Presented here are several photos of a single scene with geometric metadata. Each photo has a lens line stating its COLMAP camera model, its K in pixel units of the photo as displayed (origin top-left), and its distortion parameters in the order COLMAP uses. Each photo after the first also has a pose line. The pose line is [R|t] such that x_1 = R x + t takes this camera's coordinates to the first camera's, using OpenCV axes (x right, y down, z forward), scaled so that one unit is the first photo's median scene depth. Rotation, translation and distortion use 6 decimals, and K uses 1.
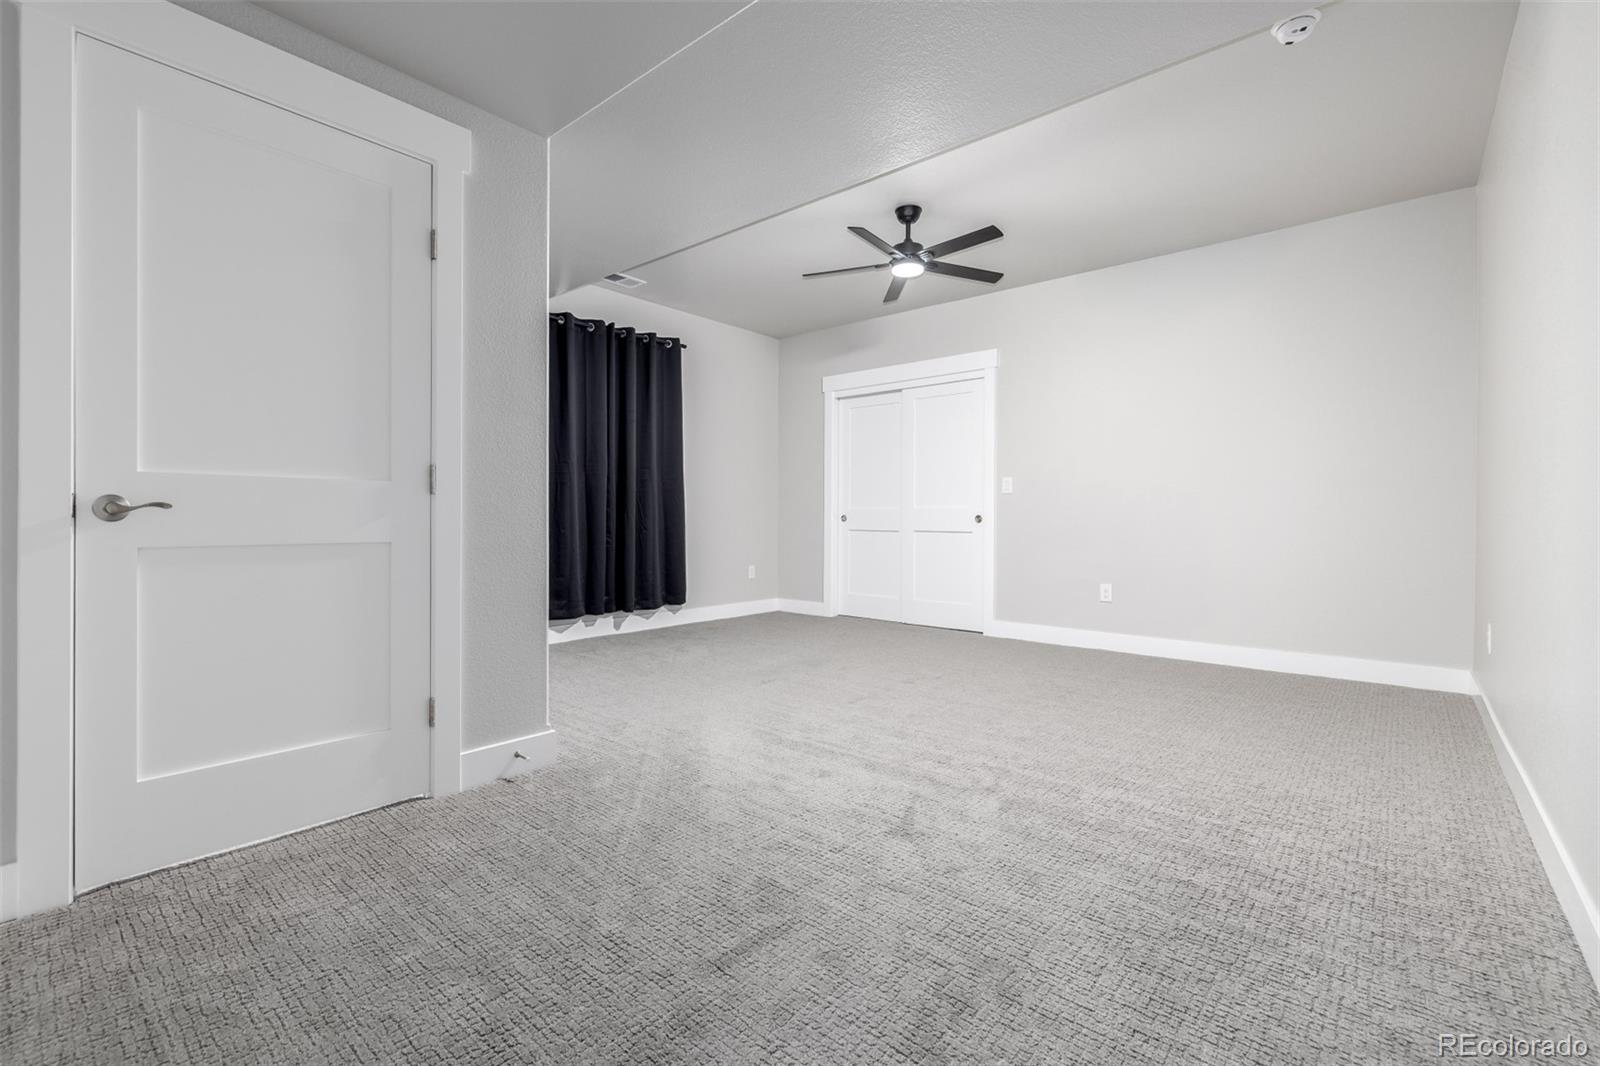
lens RADIAL K [[702.9, 0, 799.9], [0, 702.9, 529.6], [0, 0, 1]] dist [-0.001440, 0.000365]
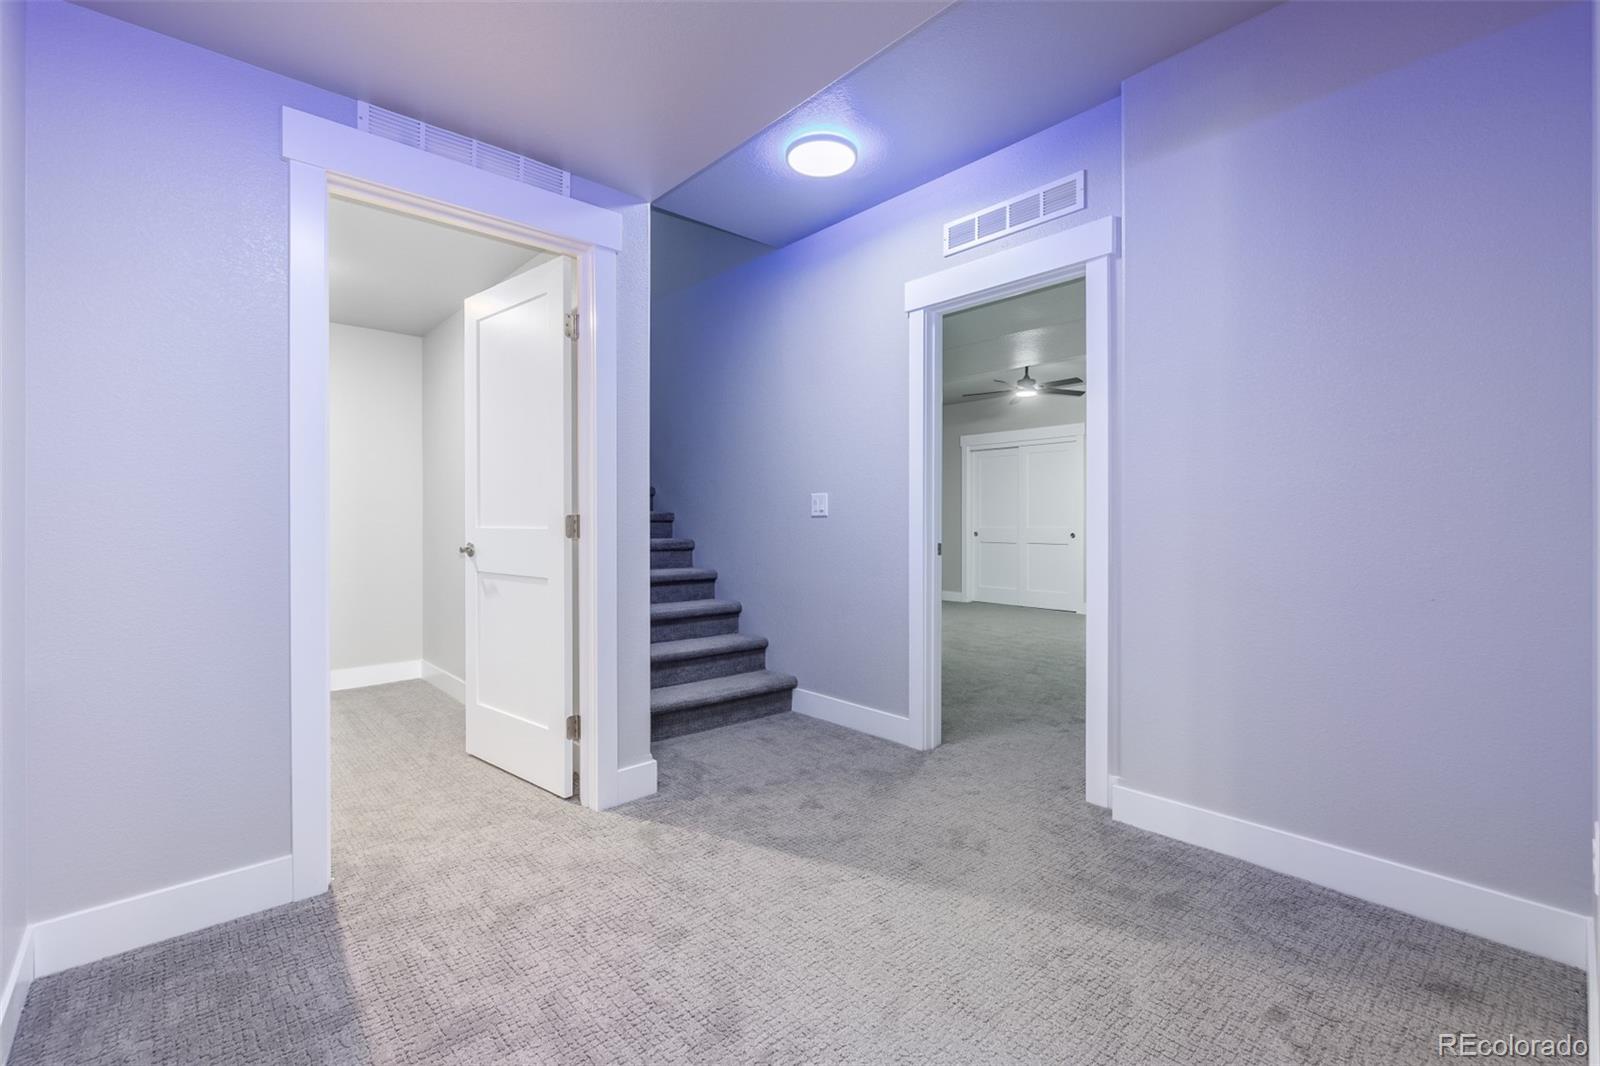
lens RADIAL K [[702.9, 0, 798.3], [0, 702.9, 525.1], [0, 0, 1]] dist [-0.001440, 0.000365]
pose [[0.990661, -0.000332, -0.136347, -0.118804], [-0.001718, 0.999887, -0.014924, -0.014455], [0.136336, 0.015019, 0.990549, -0.555607]]
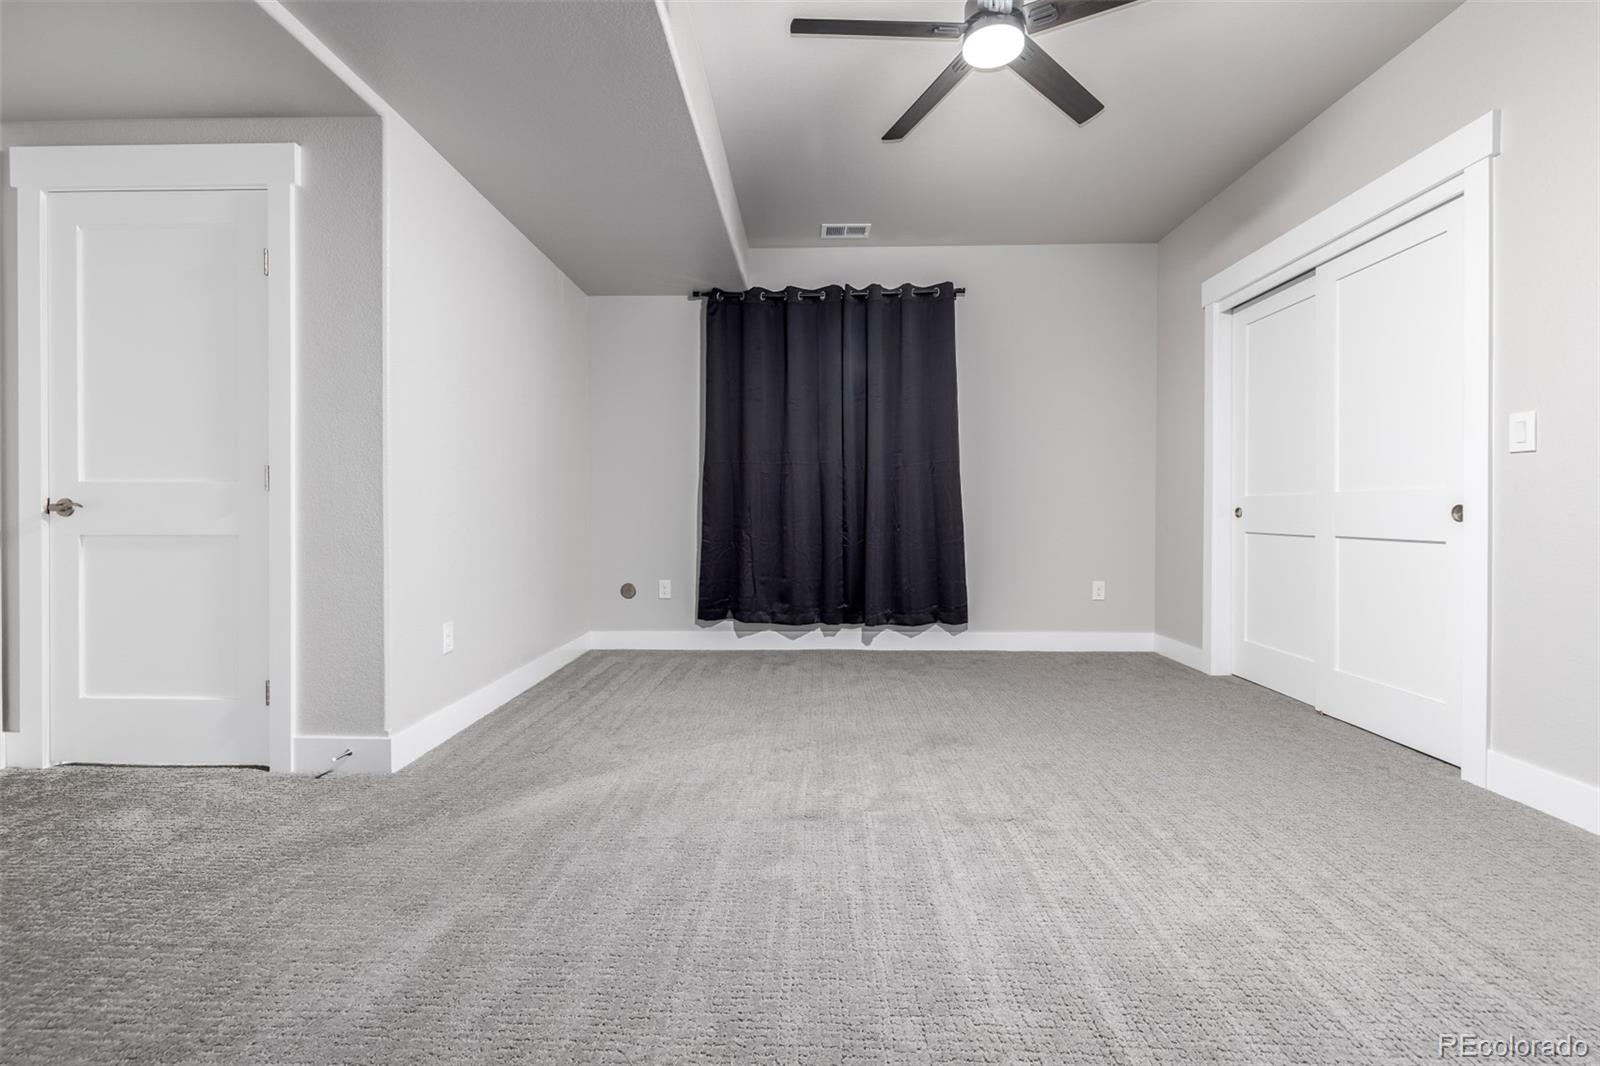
lens RADIAL K [[702.9, 0, 802.9], [0, 702.9, 523.3], [0, 0, 1]] dist [-0.001440, 0.000365]
pose [[0.619251, 0.008261, -0.785150, 0.351631], [-0.010656, 0.999941, 0.002117, -0.005296], [0.785121, 0.007056, 0.619302, 0.406467]]
